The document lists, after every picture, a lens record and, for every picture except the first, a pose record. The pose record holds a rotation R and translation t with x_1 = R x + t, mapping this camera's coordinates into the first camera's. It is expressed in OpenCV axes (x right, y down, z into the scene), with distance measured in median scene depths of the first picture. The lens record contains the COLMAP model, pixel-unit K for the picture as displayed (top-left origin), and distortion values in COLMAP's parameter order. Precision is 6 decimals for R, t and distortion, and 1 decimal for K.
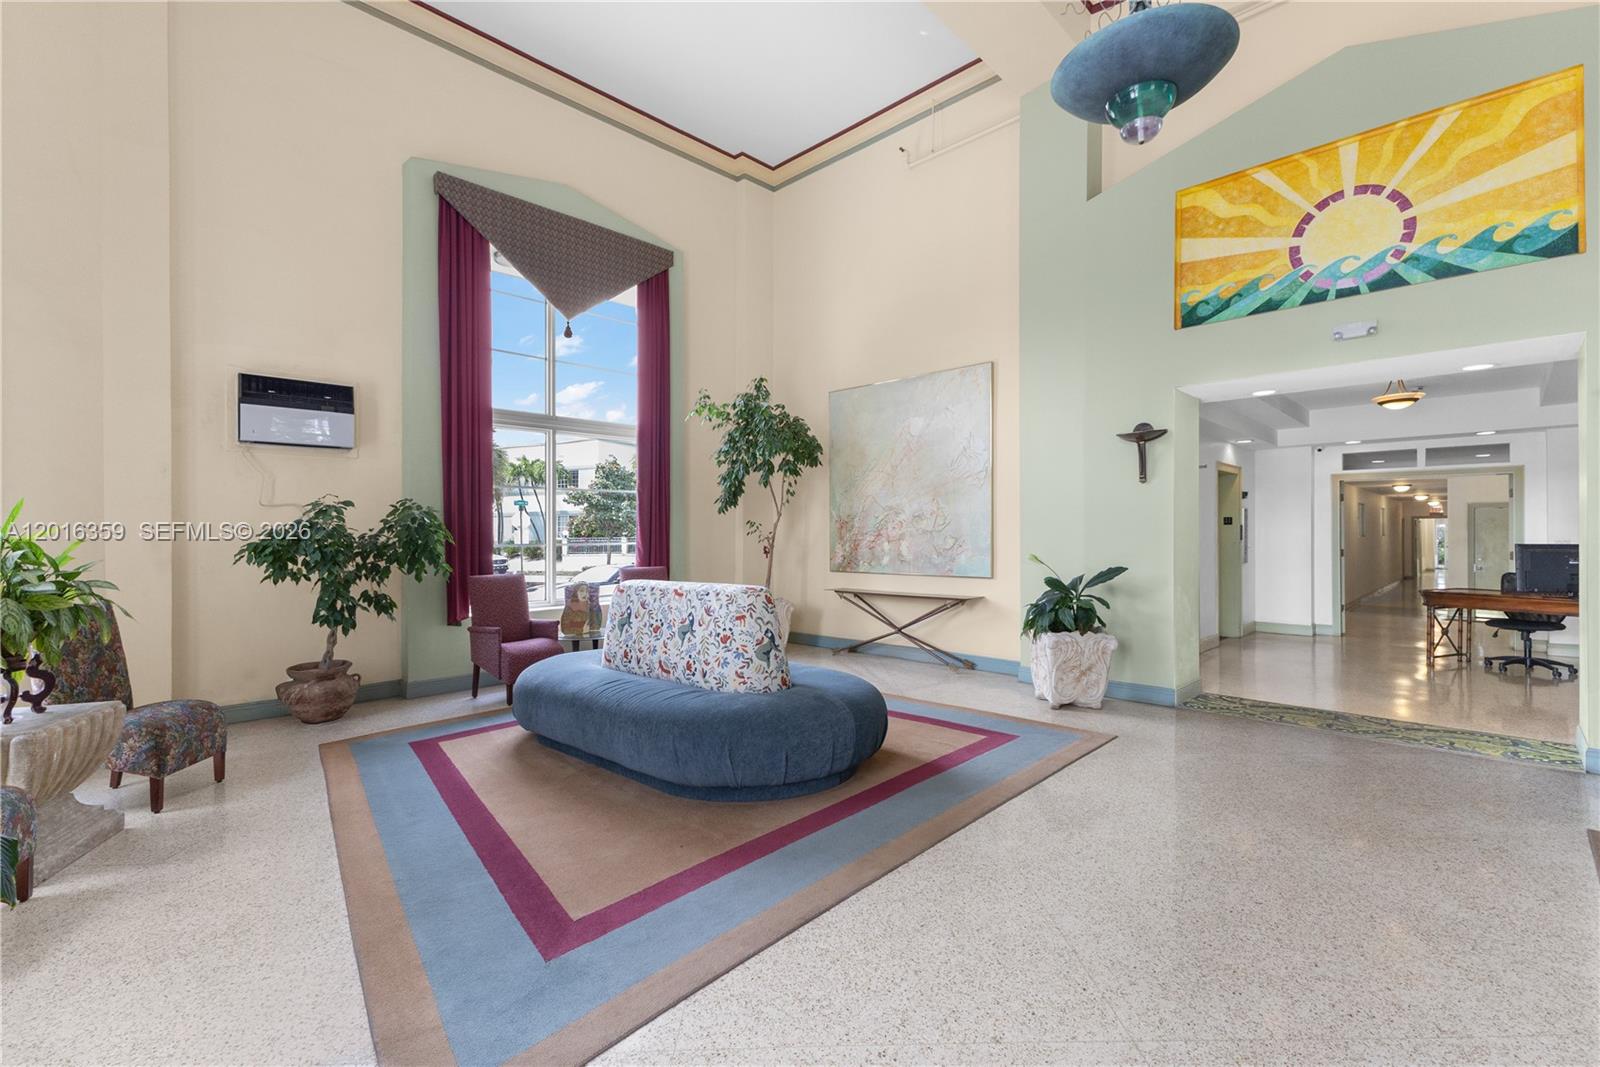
lens RADIAL K [[695.9, 0, 806.8], [0, 695.9, 526.4], [0, 0, 1]] dist [0.009684, 0.000043]
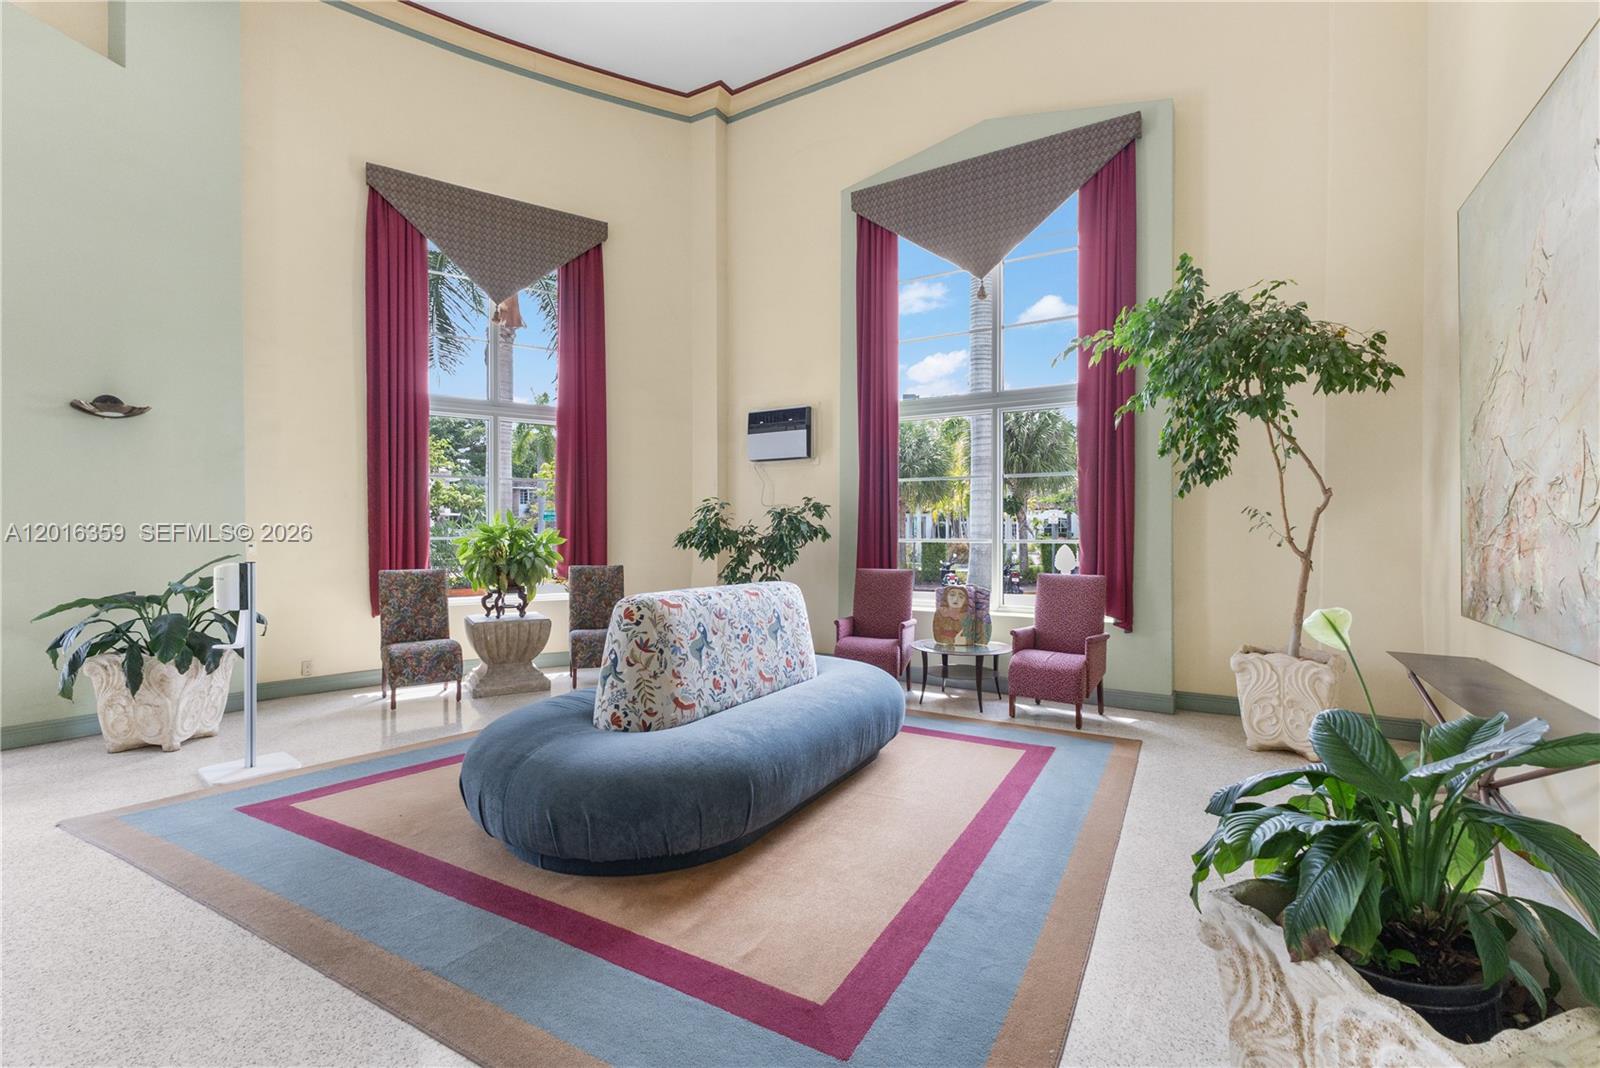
lens RADIAL K [[695.9, 0, 806.8], [0, 695.9, 526.9], [0, 0, 1]] dist [0.009684, 0.000043]
pose [[0.238723, 0.005971, -0.971069, 0.521551], [0.006728, 0.999947, 0.007803, 0.001931], [0.971064, -0.008396, 0.238670, 0.687701]]
